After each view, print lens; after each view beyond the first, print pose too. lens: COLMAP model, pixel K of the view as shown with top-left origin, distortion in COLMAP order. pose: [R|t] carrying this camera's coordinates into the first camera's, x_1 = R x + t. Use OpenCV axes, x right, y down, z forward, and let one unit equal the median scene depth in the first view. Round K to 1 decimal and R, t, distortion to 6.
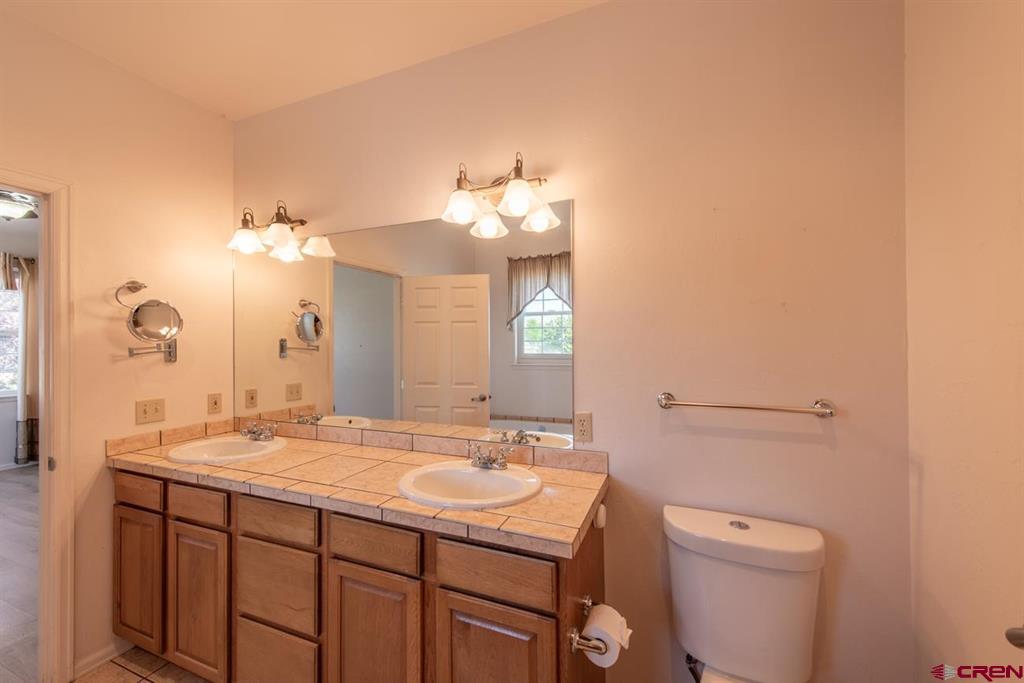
lens RADIAL K [[399.6, 0, 513.1], [0, 399.6, 340.9], [0, 0, 1]] dist [0.016599, -0.004828]
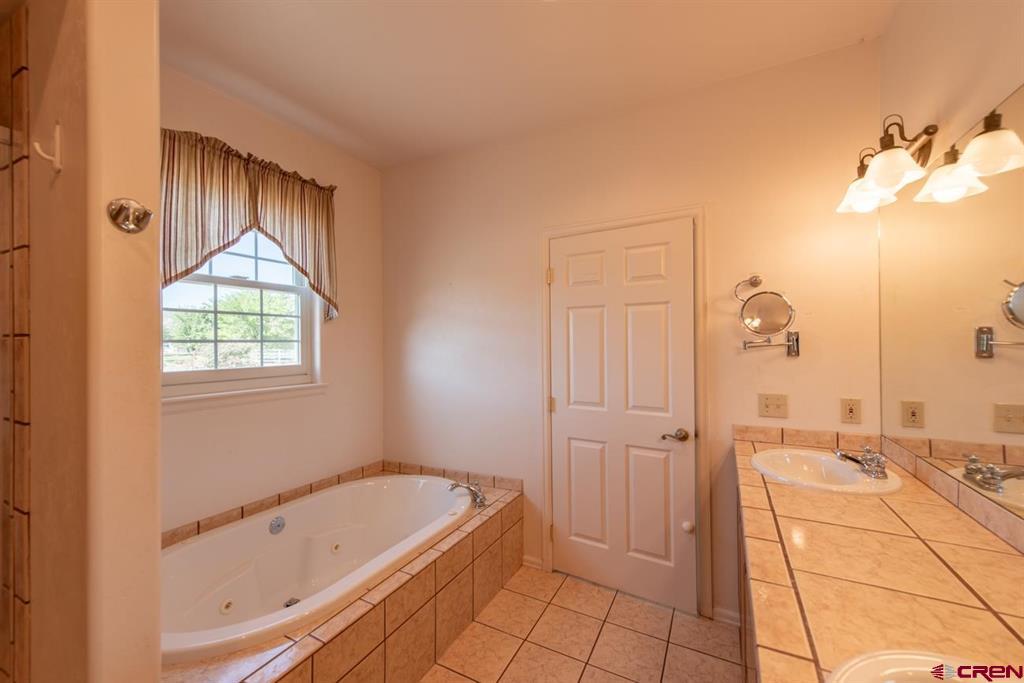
lens RADIAL K [[399.6, 0, 513.1], [0, 399.6, 340.9], [0, 0, 1]] dist [0.016599, -0.004828]
pose [[-0.107823, 0.006659, -0.994148, 0.141630], [0.015732, 0.999864, 0.004991, 0.000822], [0.994046, -0.015102, -0.107913, 0.462056]]
